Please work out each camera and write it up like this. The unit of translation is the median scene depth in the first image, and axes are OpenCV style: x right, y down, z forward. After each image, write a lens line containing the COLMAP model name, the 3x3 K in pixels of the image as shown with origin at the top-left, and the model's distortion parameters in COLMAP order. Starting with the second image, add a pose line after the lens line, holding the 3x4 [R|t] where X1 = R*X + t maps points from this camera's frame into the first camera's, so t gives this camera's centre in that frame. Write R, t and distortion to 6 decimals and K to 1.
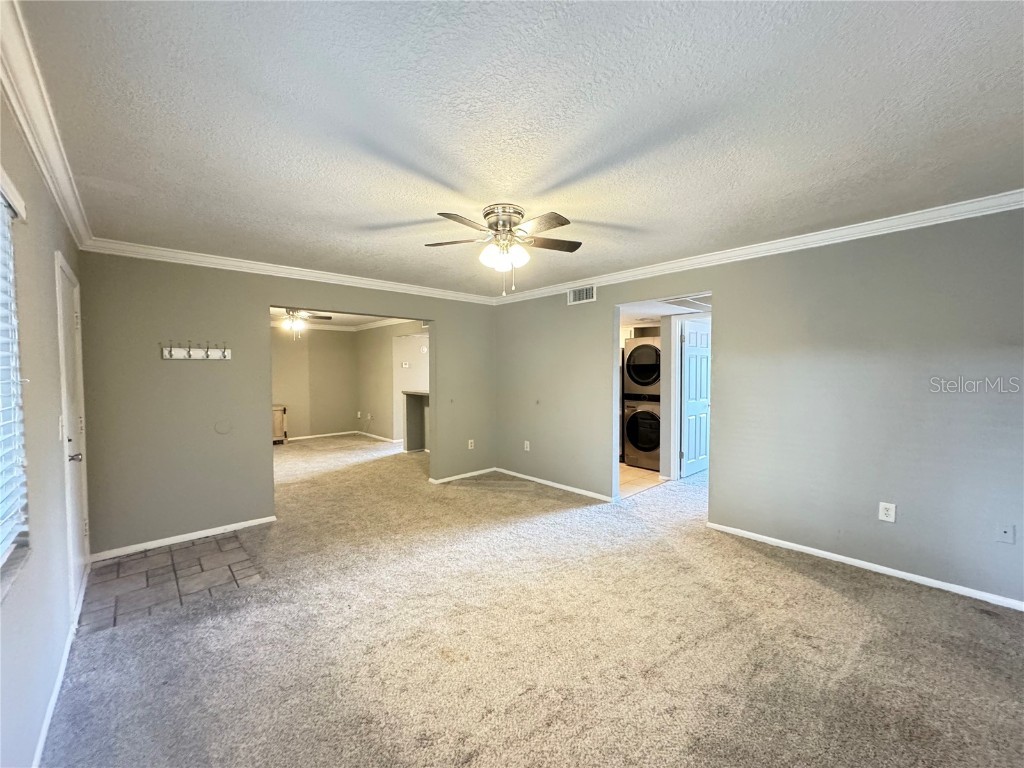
lens RADIAL K [[412.1, 0, 507.0], [0, 412.1, 390.6], [0, 0, 1]] dist [0.009378, -0.000940]
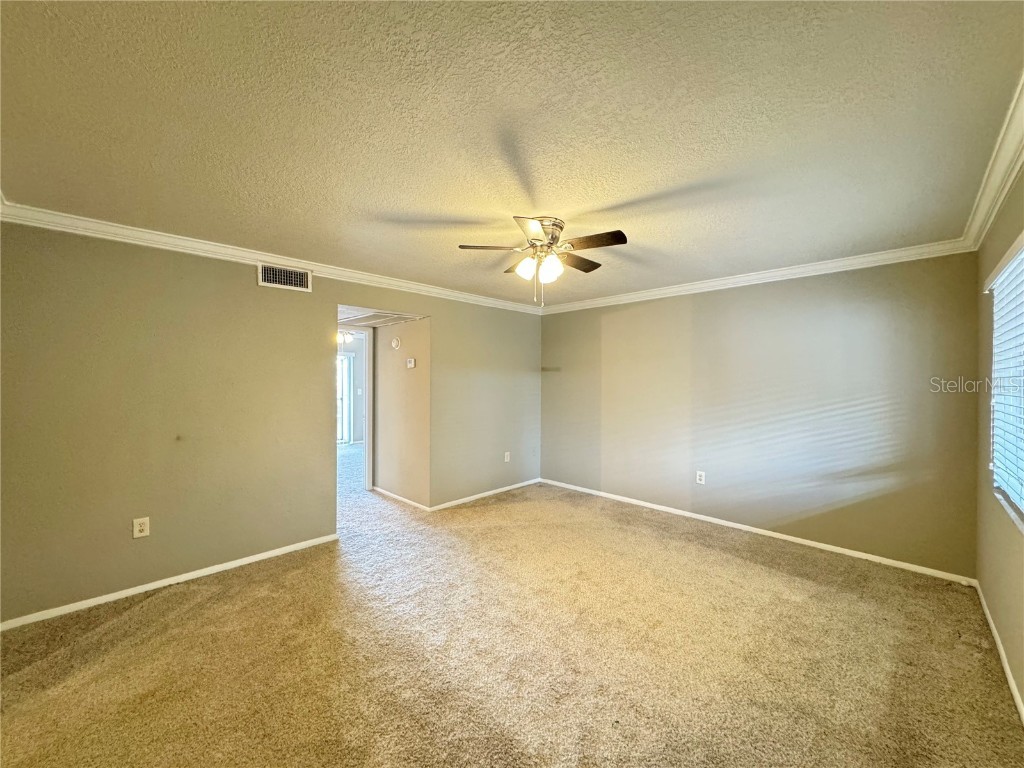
lens RADIAL K [[412.1, 0, 514.2], [0, 412.1, 386.3], [0, 0, 1]] dist [0.009378, -0.000940]
pose [[-0.060924, -0.004085, 0.998134, -0.618718], [0.054015, 0.998513, 0.007383, -0.025529], [-0.996680, 0.054364, -0.060612, 0.694836]]
